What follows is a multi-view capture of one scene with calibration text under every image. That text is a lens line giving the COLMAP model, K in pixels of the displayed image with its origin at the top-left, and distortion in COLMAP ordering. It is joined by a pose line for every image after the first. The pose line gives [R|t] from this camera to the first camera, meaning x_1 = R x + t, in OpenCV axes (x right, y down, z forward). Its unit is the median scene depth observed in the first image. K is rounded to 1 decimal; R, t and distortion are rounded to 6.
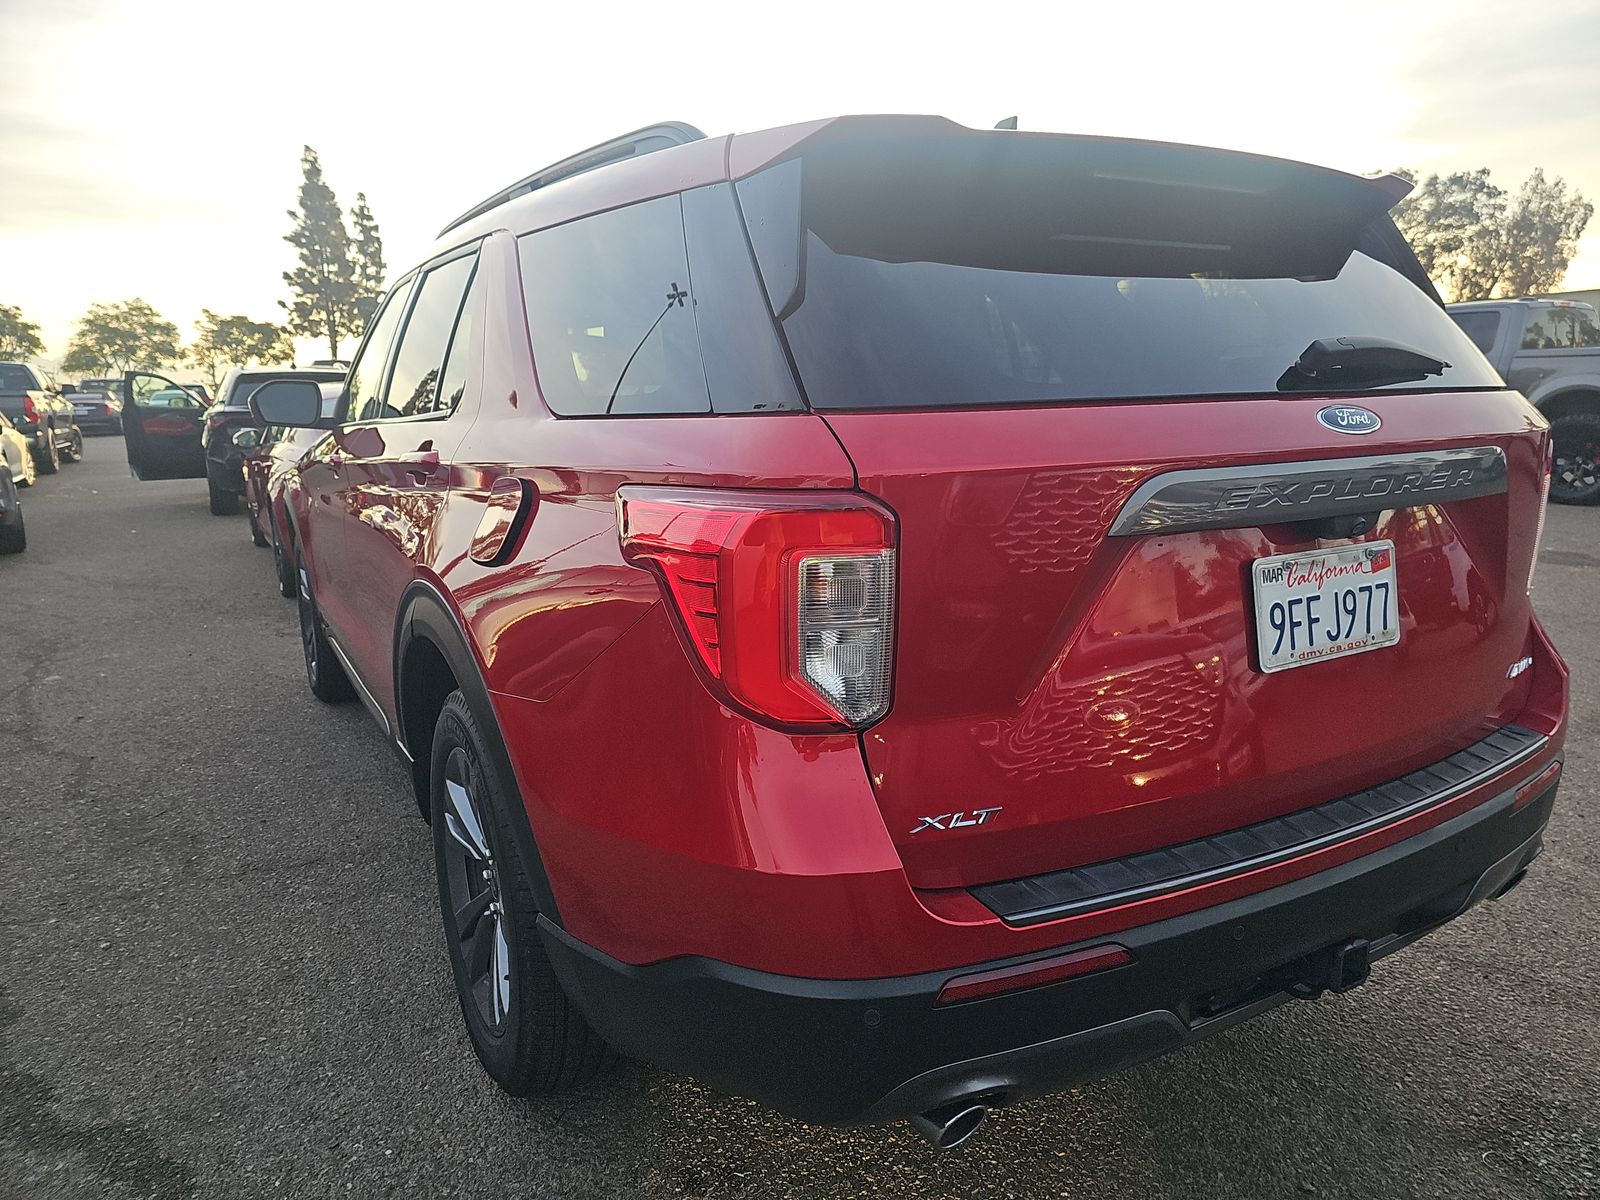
lens RADIAL K [[1078.4, 0, 833.1], [0, 1078.4, 604.7], [0, 0, 1]] dist [0.053494, -0.058550]
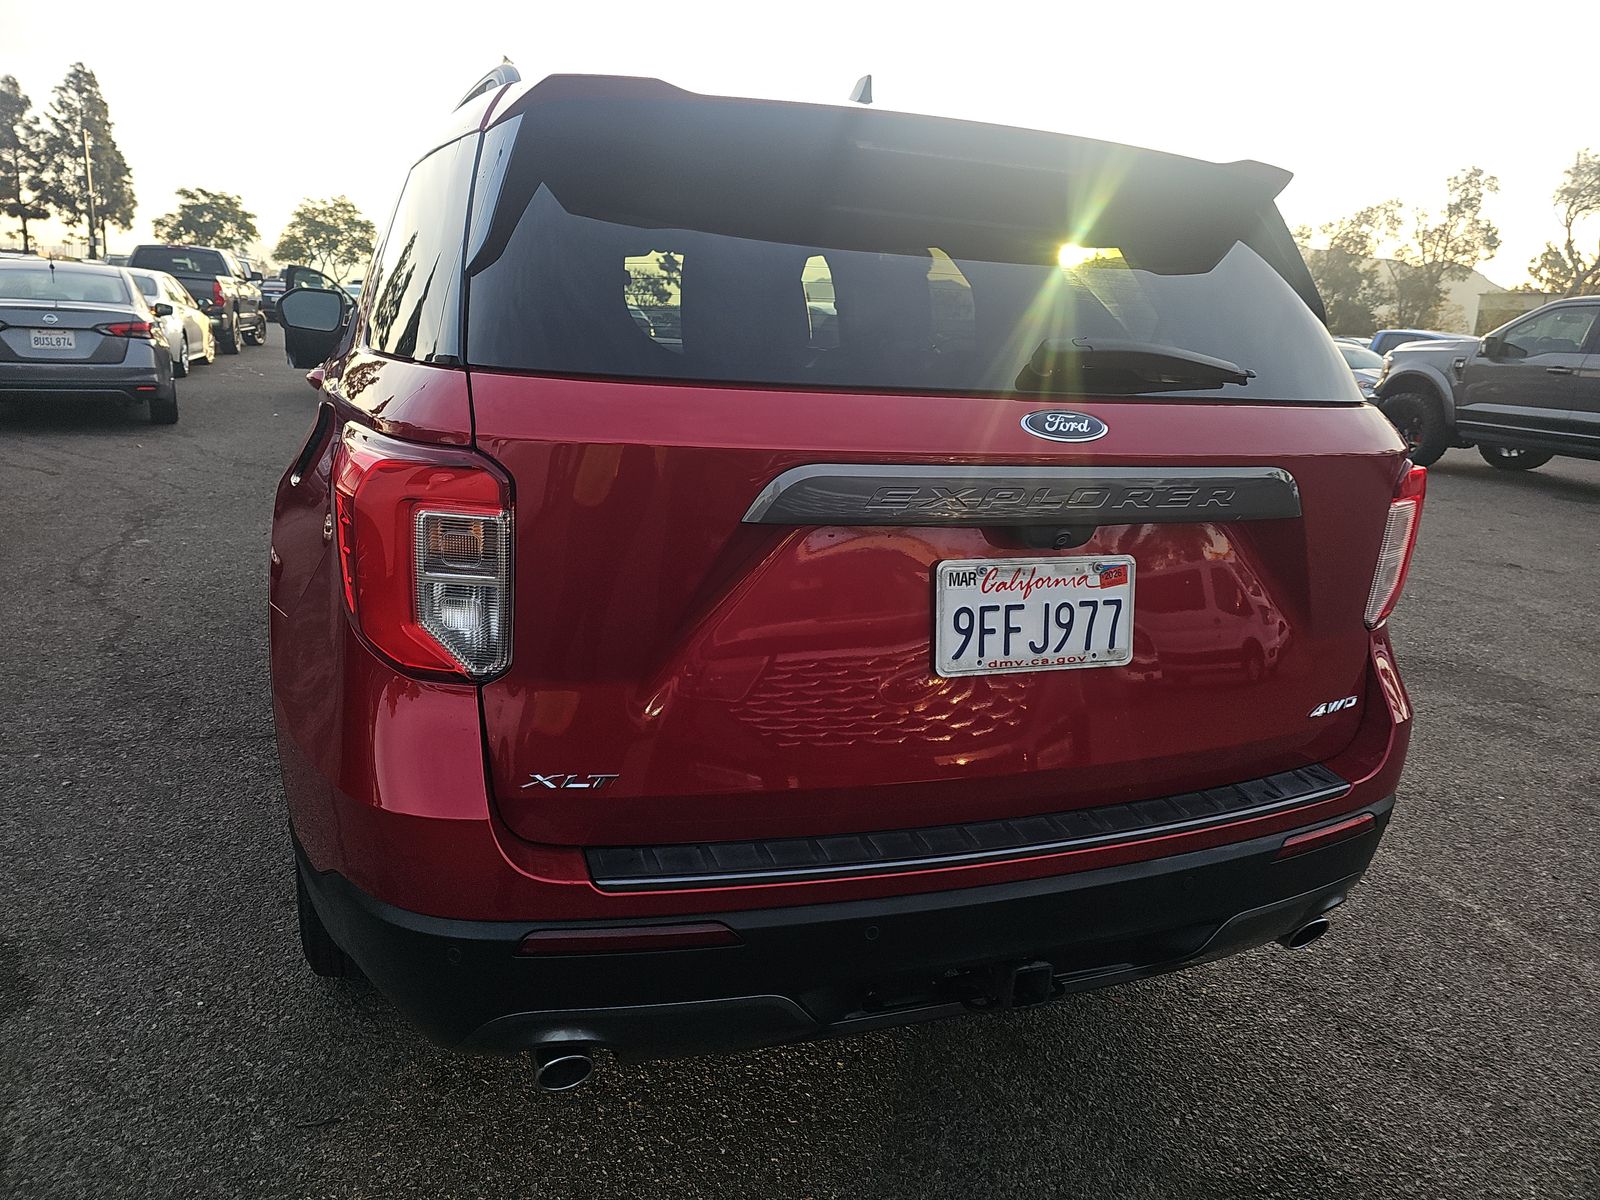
lens RADIAL K [[1081.4, 0, 795.2], [0, 1081.4, 587.5], [0, 0, 1]] dist [0.052751, -0.057040]
pose [[0.980962, 0.116270, -0.155549, 0.202403], [-0.109717, 0.992699, 0.050100, -0.025437], [0.160238, -0.032080, 0.986557, 0.010422]]
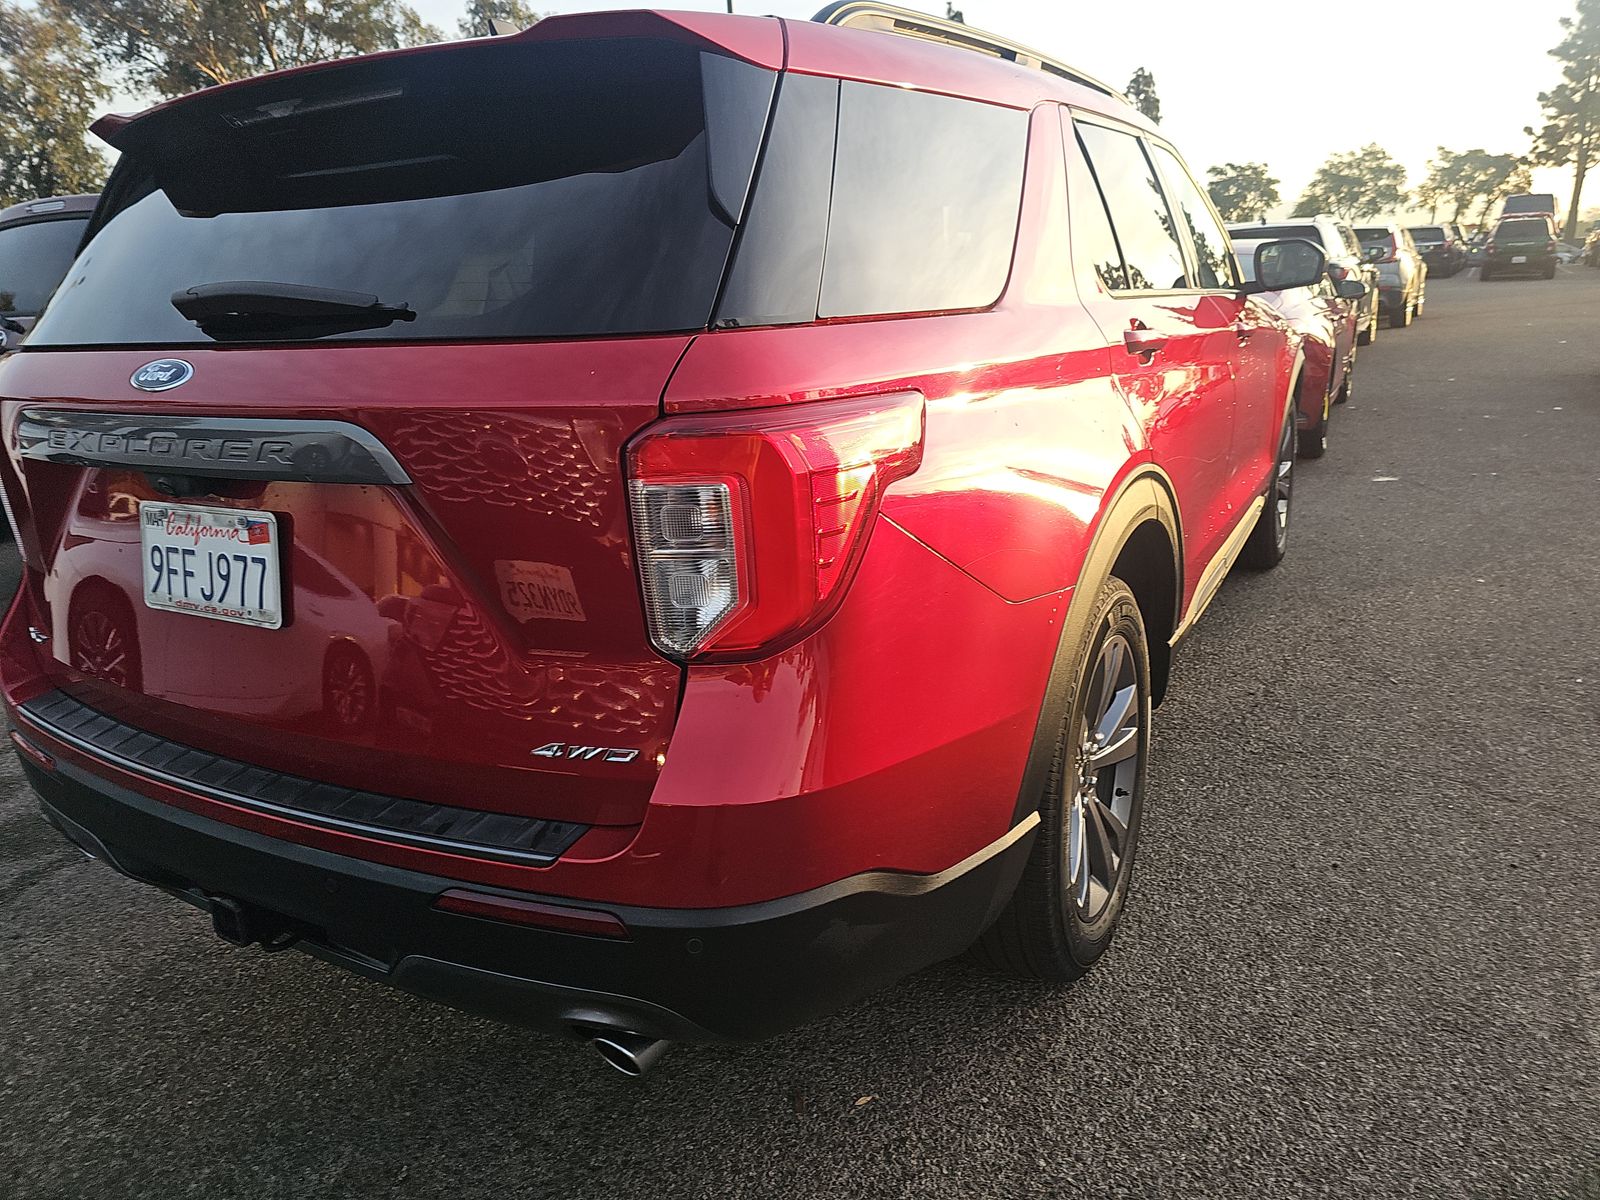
lens RADIAL K [[1060.5, 0, 756.4], [0, 1060.5, 598.9], [0, 0, 1]] dist [0.022563, -0.026499]
pose [[0.467891, 0.243988, -0.849440, 0.779048], [-0.125241, 0.969742, 0.209558, -0.119649], [0.874868, 0.008335, 0.484291, 0.499832]]
